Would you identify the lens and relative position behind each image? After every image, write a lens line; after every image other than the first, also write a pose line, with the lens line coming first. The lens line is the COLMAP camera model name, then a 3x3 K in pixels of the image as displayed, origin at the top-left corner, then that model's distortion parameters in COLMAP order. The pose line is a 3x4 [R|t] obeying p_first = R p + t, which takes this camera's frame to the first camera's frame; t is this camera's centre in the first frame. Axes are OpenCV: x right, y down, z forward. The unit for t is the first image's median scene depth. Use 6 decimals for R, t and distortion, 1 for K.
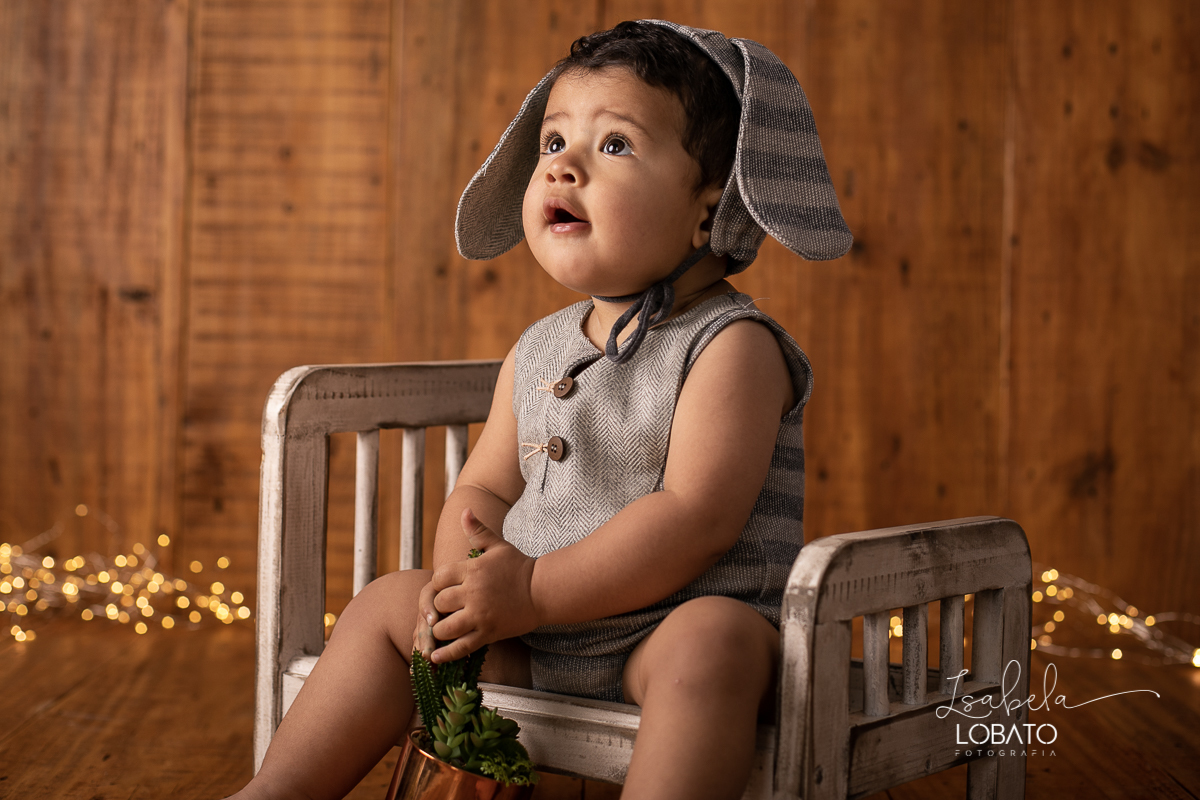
lens RADIAL K [[2151.4, 0, 596.7], [0, 2151.4, 320.9], [0, 0, 1]] dist [-0.113166, 0.000000]
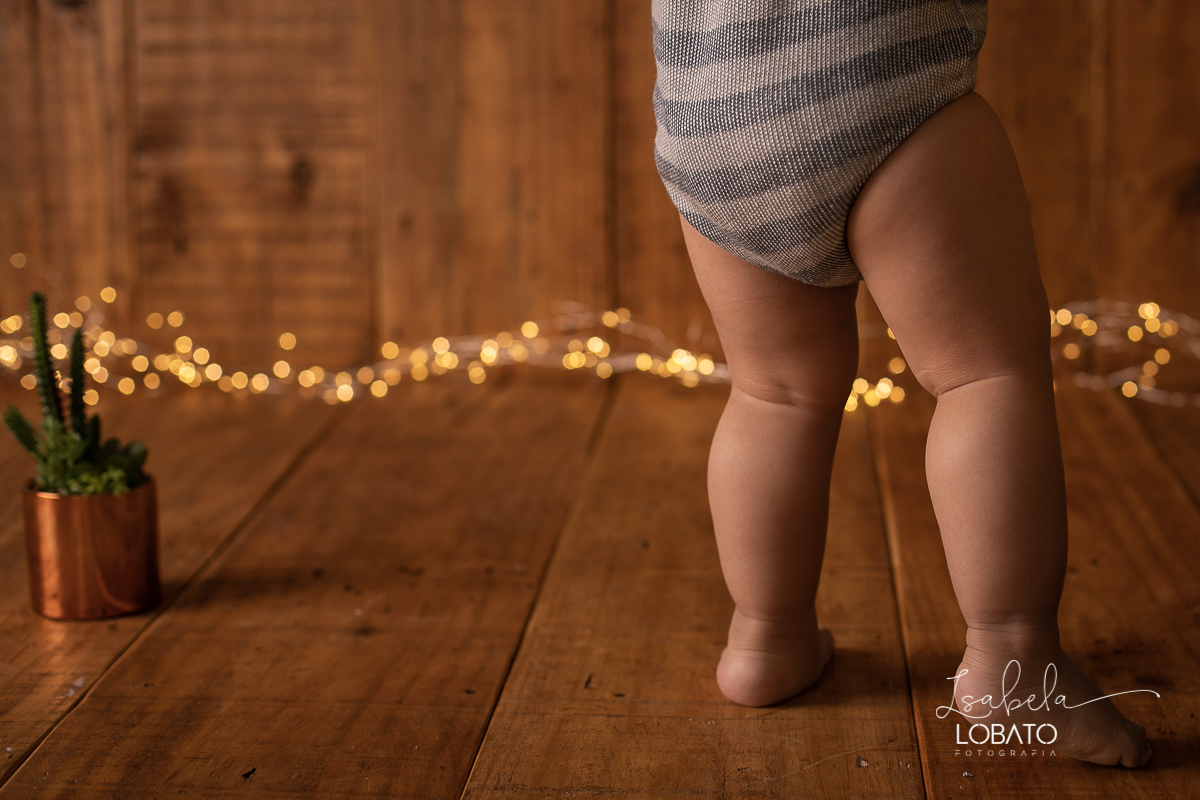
lens RADIAL K [[1799.5, 0, 584.1], [0, 1799.5, 383.5], [0, 0, 1]] dist [-0.105655, 0.000000]
pose [[0.999668, -0.024268, -0.008608, -0.010152], [0.025417, 0.983528, 0.178958, 0.015721], [0.004123, -0.179117, 0.983819, 0.284691]]
